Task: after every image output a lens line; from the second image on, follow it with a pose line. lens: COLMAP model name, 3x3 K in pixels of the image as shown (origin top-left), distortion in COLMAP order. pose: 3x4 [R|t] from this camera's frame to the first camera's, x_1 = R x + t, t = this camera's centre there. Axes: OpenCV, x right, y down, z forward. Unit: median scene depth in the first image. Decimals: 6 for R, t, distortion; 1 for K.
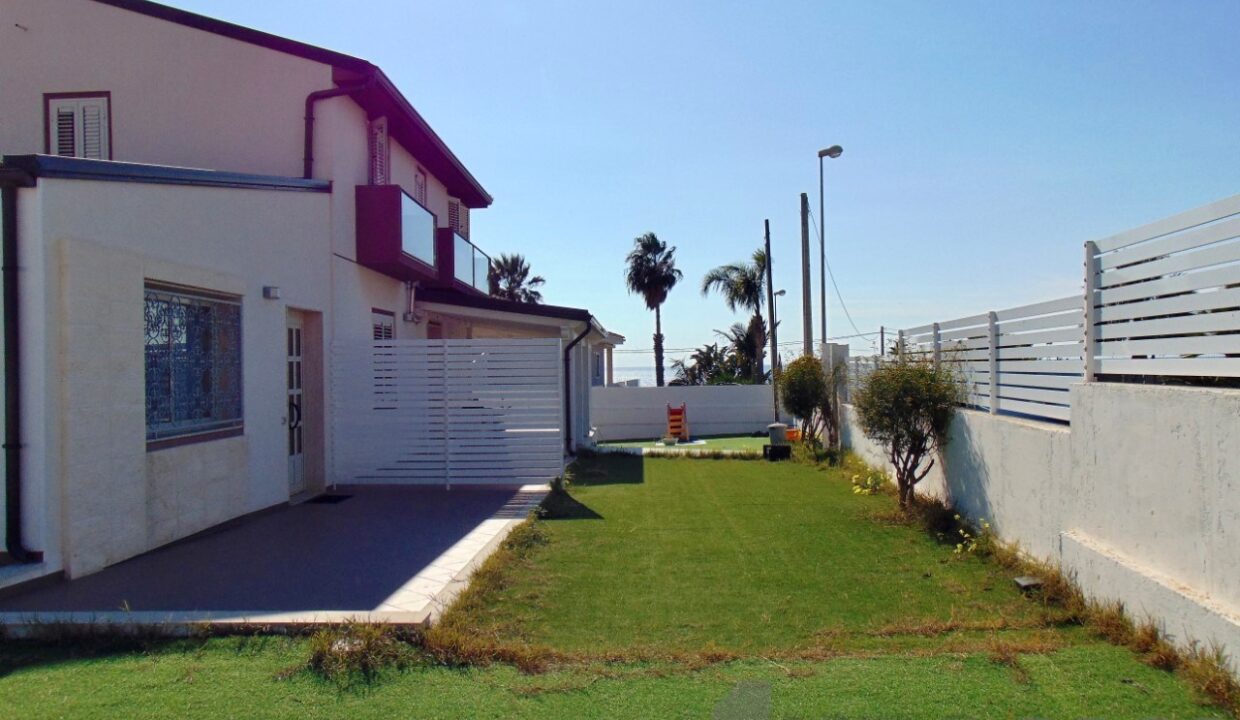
lens RADIAL K [[946.9, 0, 625.0], [0, 946.9, 364.8], [0, 0, 1]] dist [-0.018157, 0.054079]
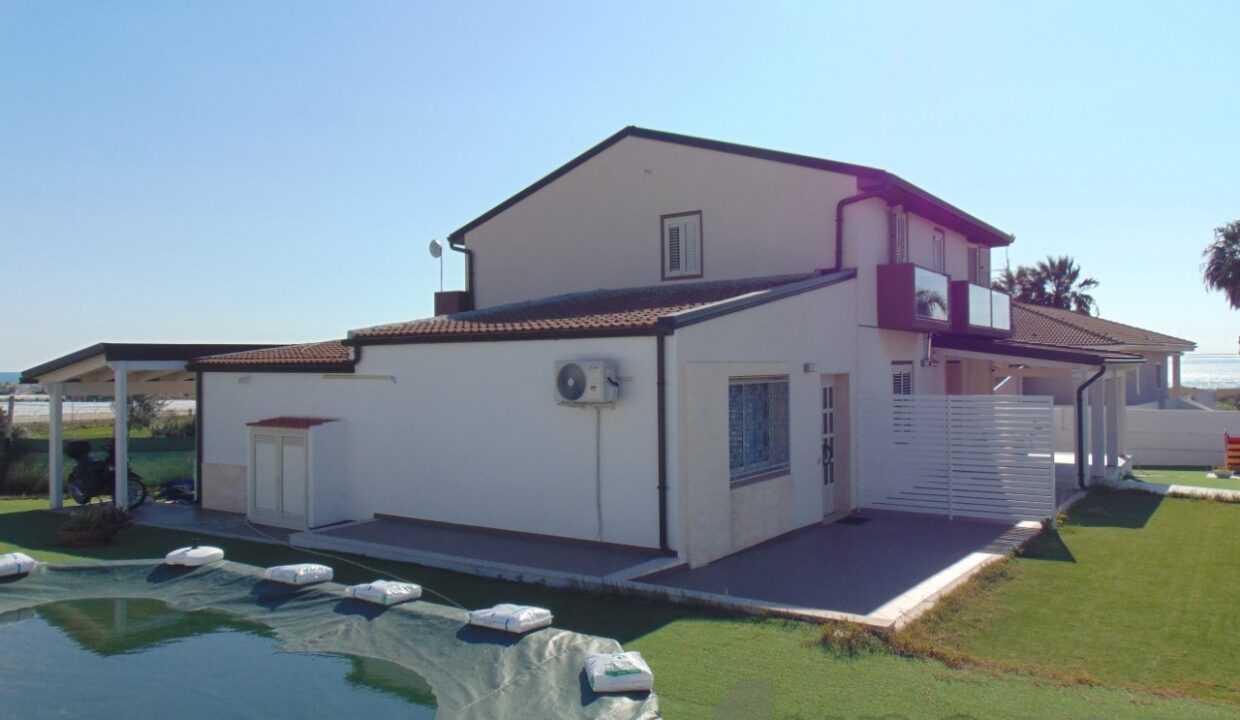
lens RADIAL K [[946.9, 0, 619.8], [0, 946.9, 364.0], [0, 0, 1]] dist [-0.018157, 0.054079]
pose [[0.842653, 0.001470, -0.538455, 0.115909], [0.002276, 0.999978, 0.006292, -0.081930], [0.538452, -0.006528, 0.842631, -0.264950]]
